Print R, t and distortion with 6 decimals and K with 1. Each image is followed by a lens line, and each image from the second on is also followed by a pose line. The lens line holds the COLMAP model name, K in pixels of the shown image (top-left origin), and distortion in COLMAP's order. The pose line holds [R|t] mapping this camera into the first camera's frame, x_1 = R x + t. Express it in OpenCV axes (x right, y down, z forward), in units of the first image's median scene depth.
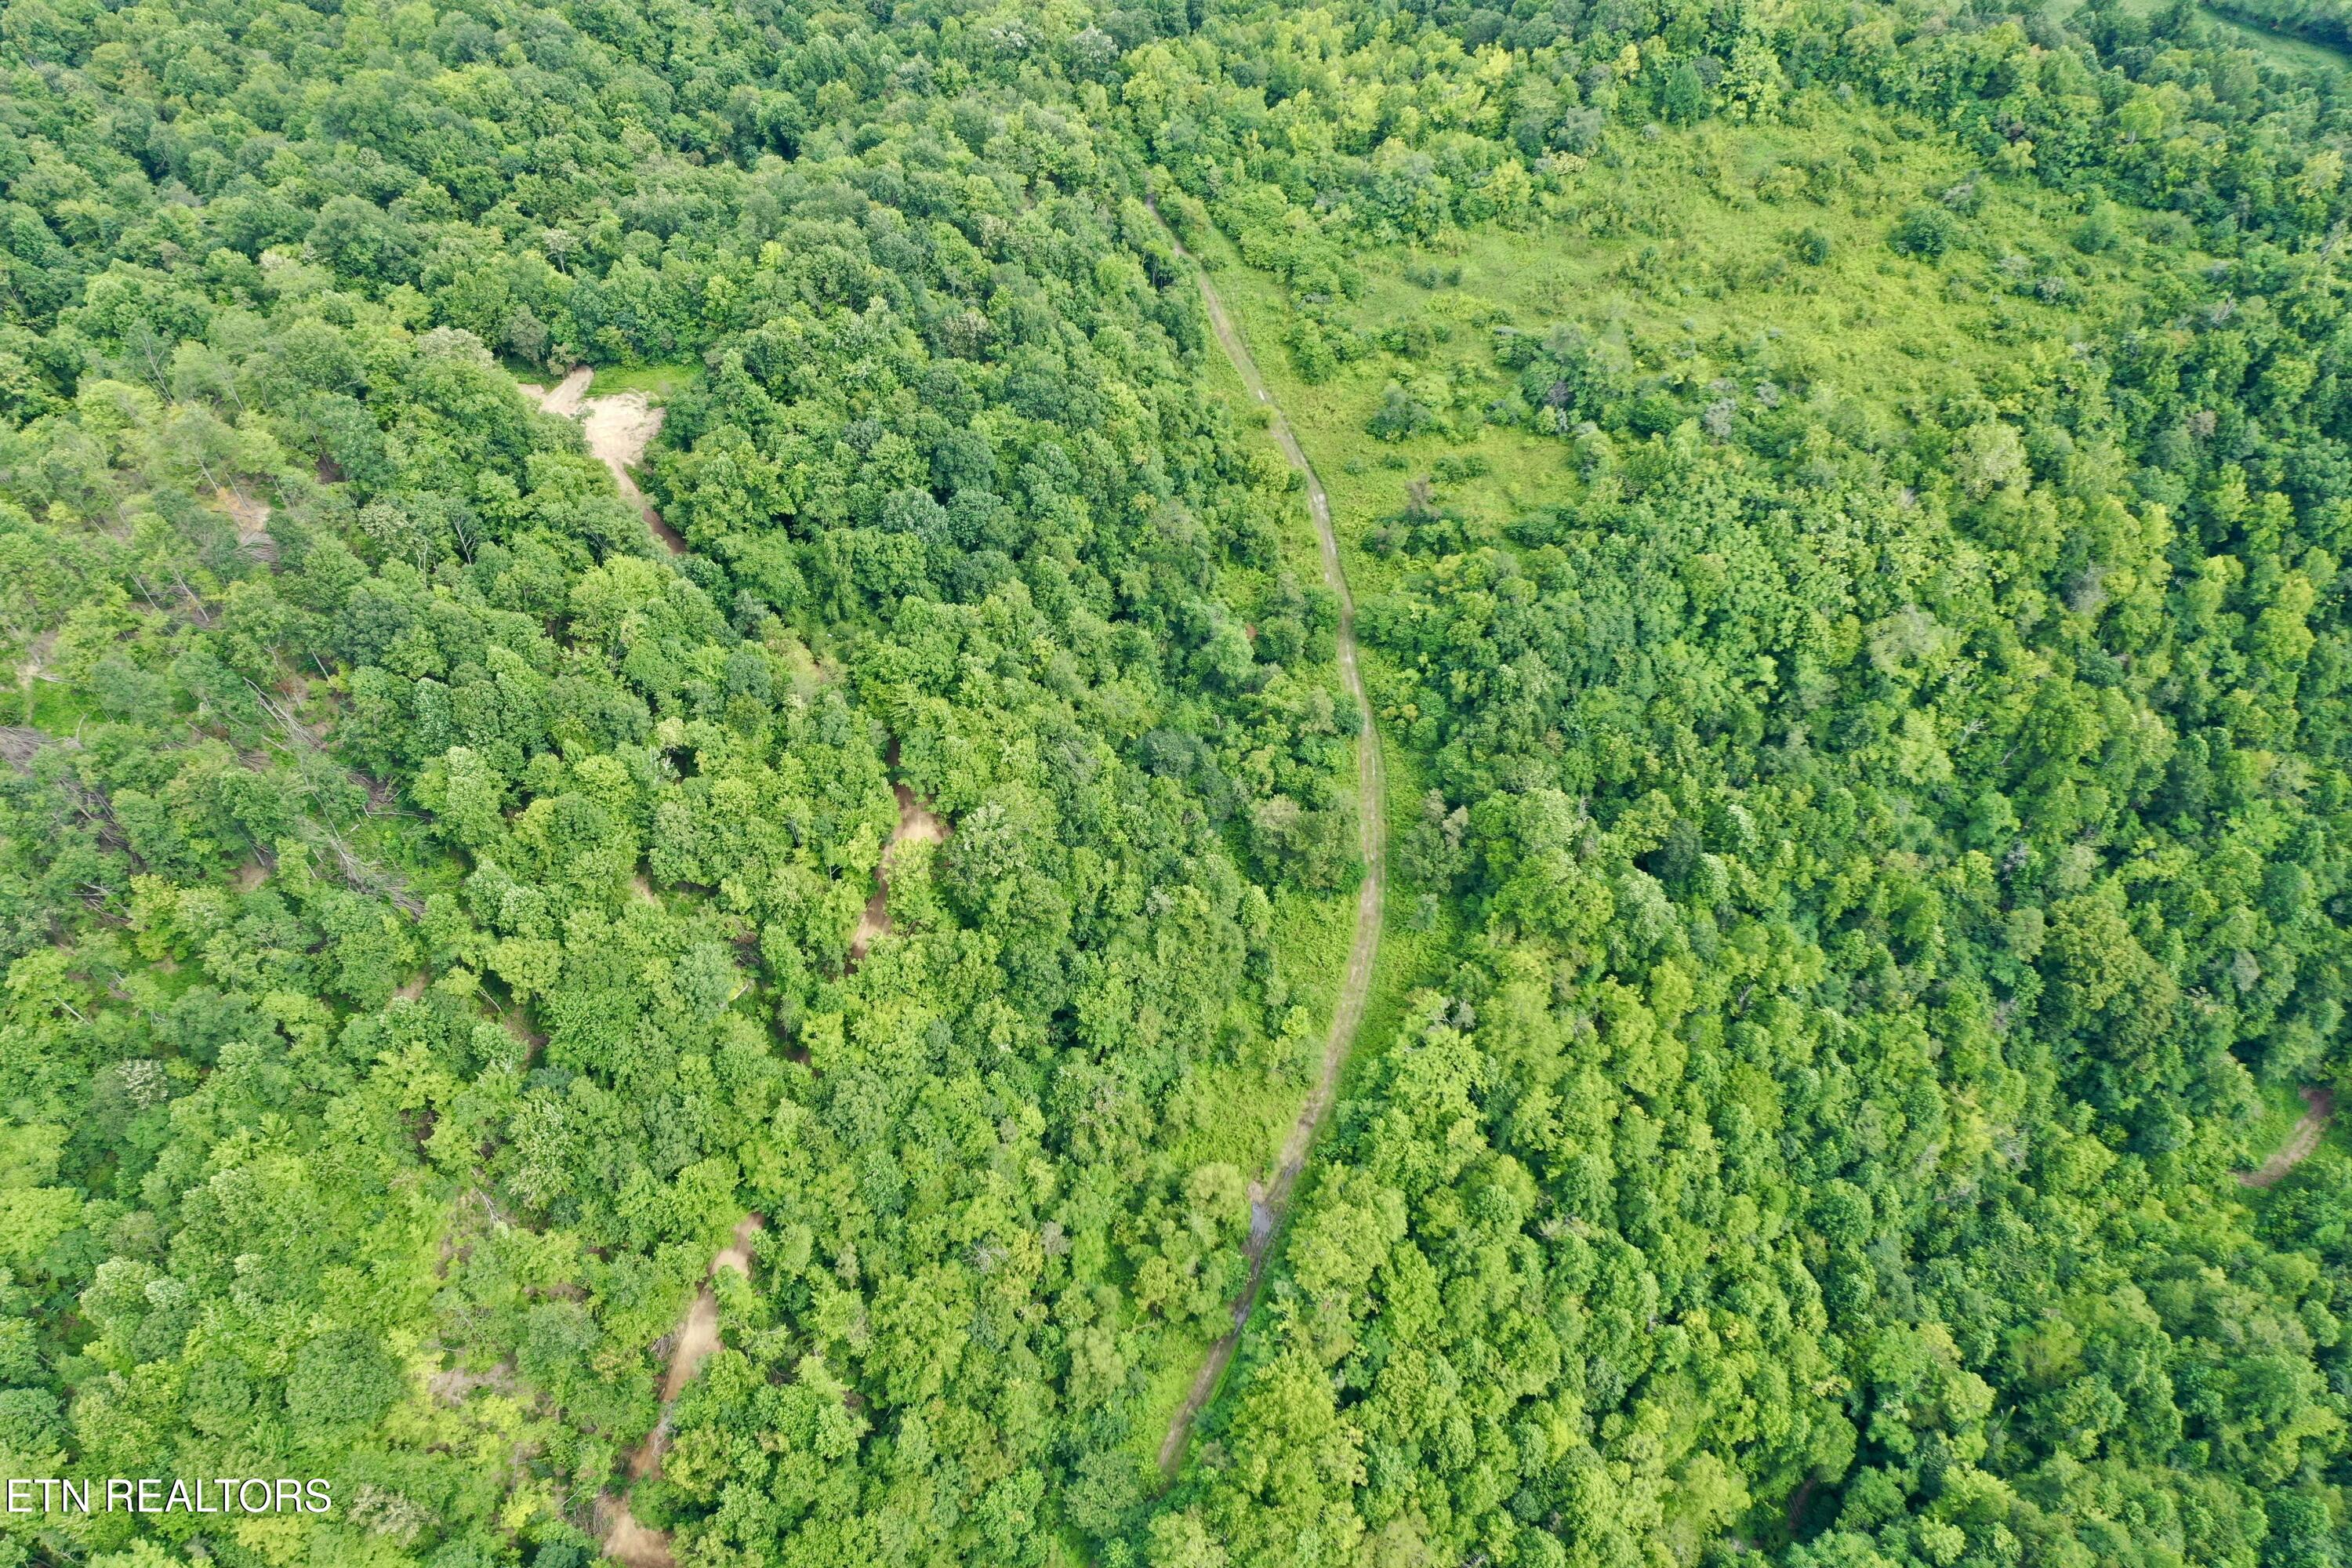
lens RADIAL K [[1853.5, 0, 1176.1], [0, 1853.5, 773.7], [0, 0, 1]] dist [-0.003231, 0.005827]
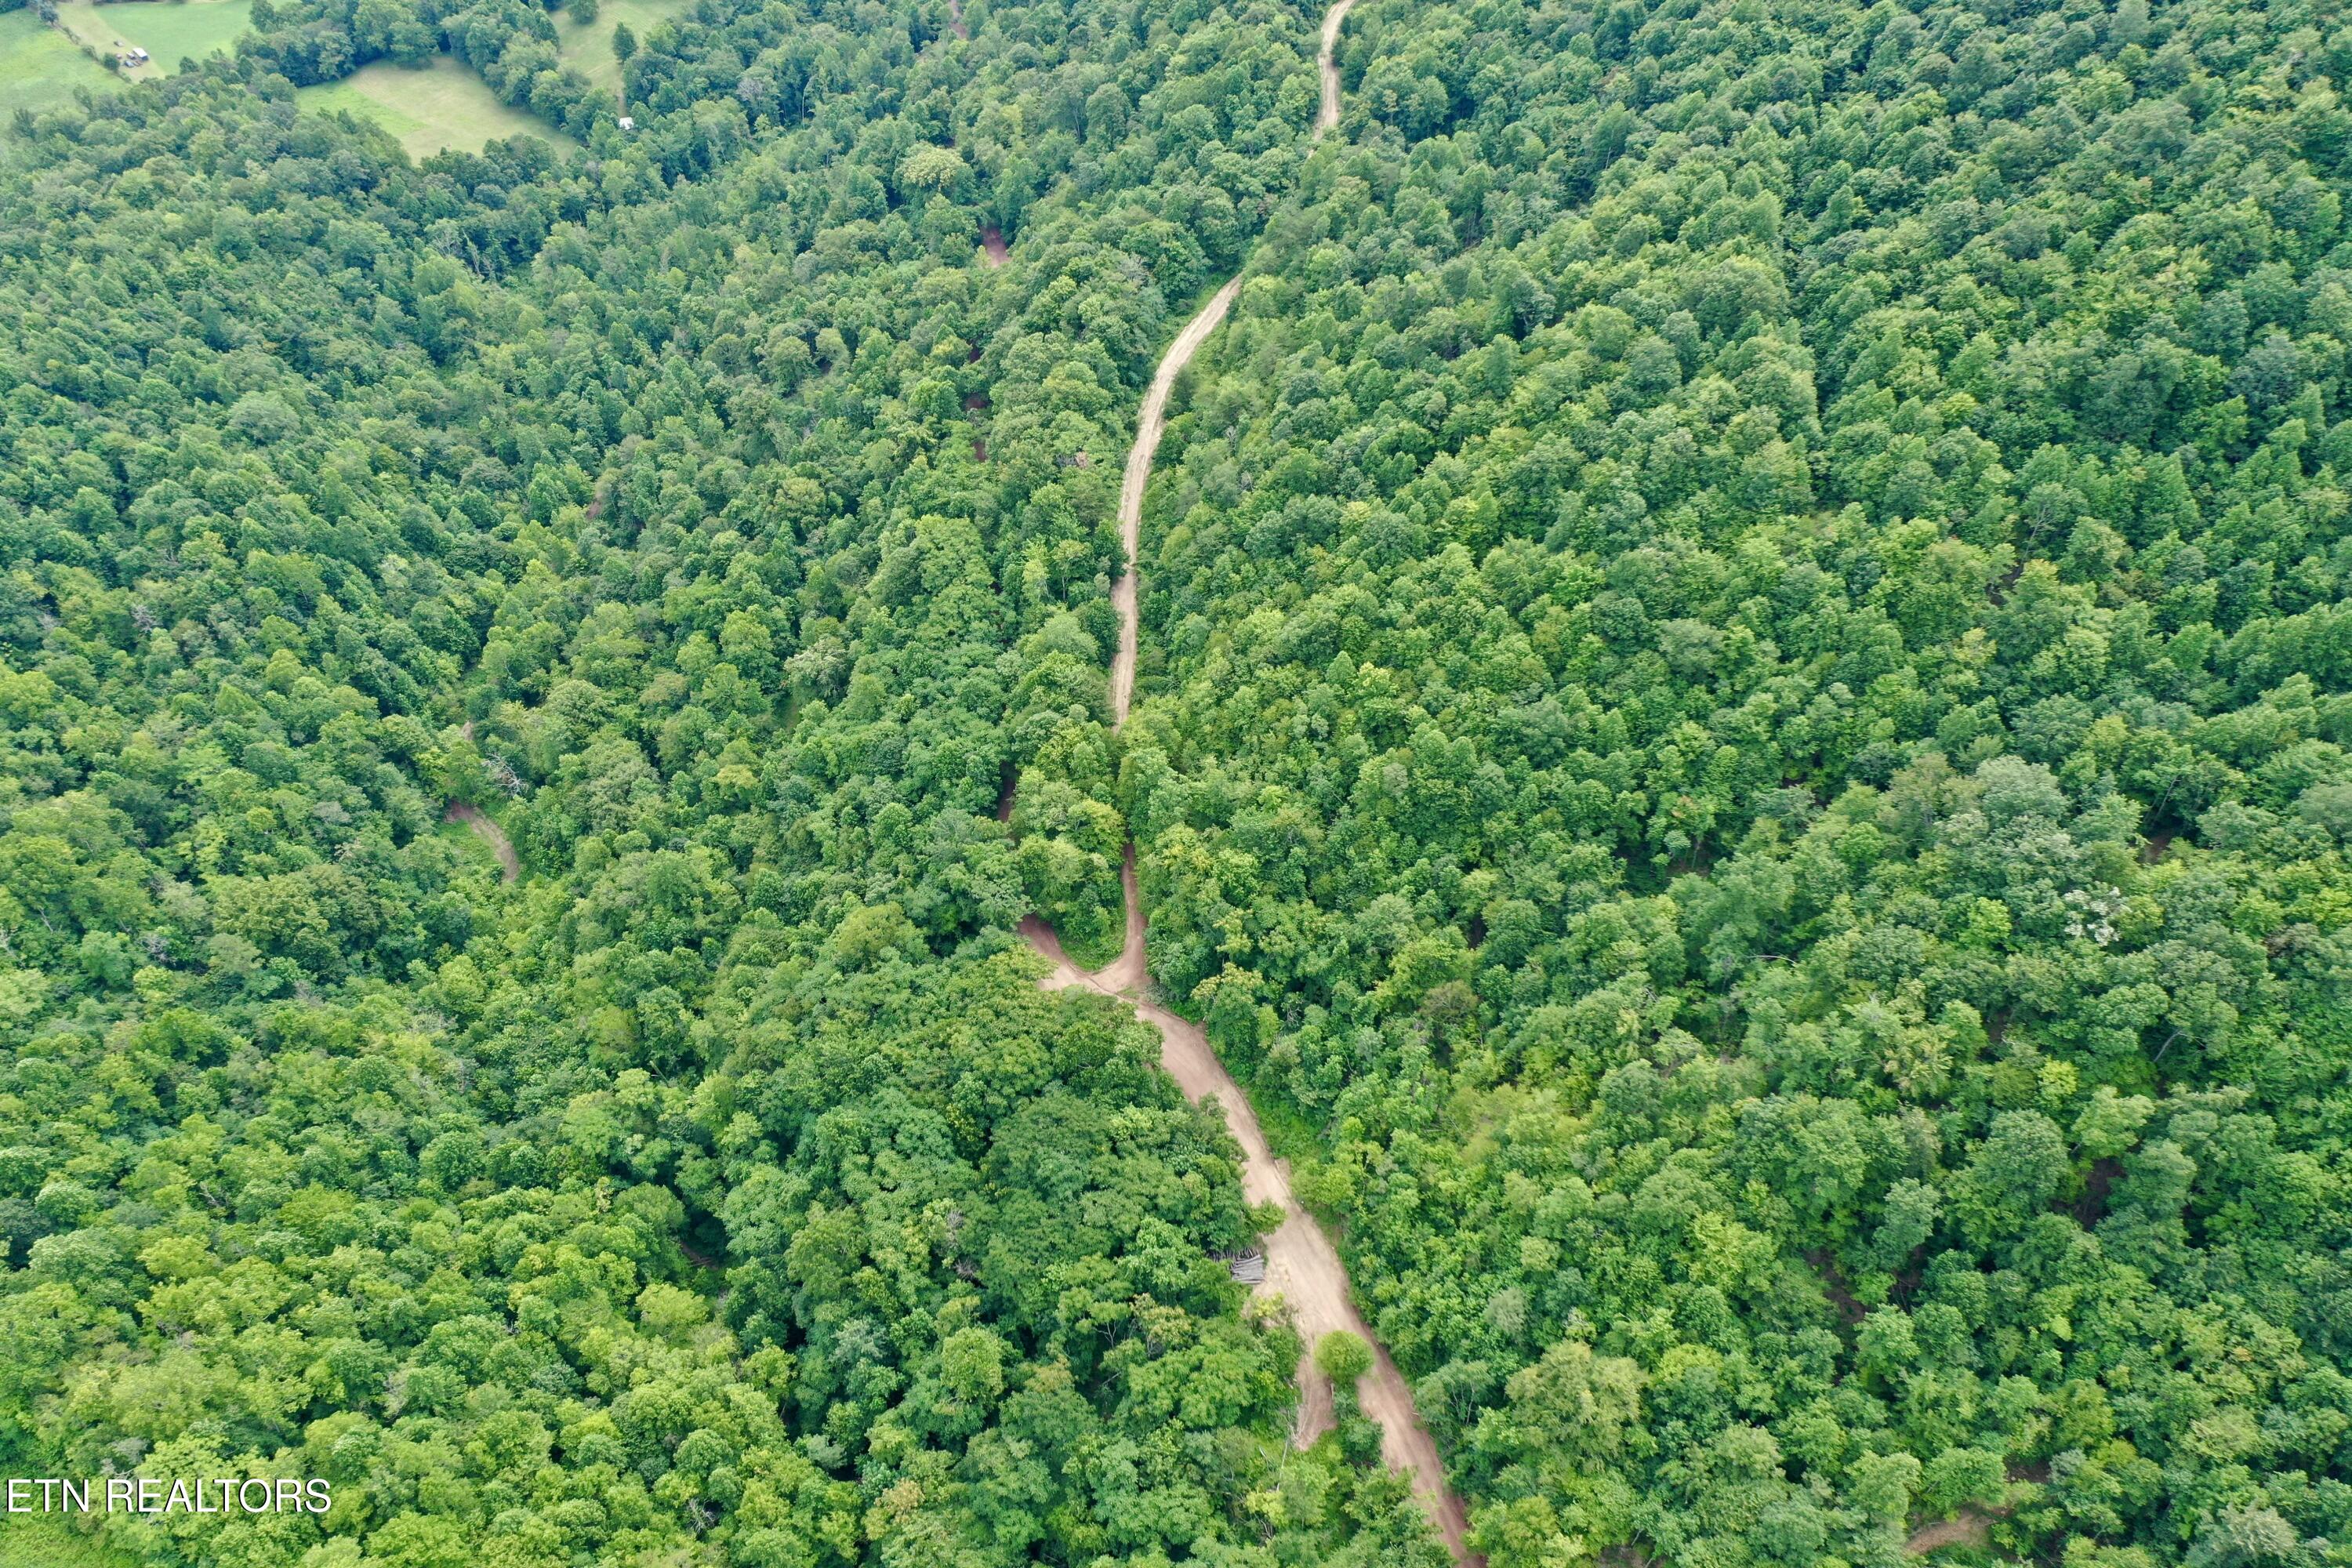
lens RADIAL K [[1853.5, 0, 1167.4], [0, 1853.5, 774.6], [0, 0, 1]] dist [-0.003231, 0.005827]
pose [[-0.000009, -0.761854, 0.647749, -0.202631], [0.825811, 0.365290, 0.429650, 0.044093], [-0.563947, 0.534922, 0.629144, -0.036027]]
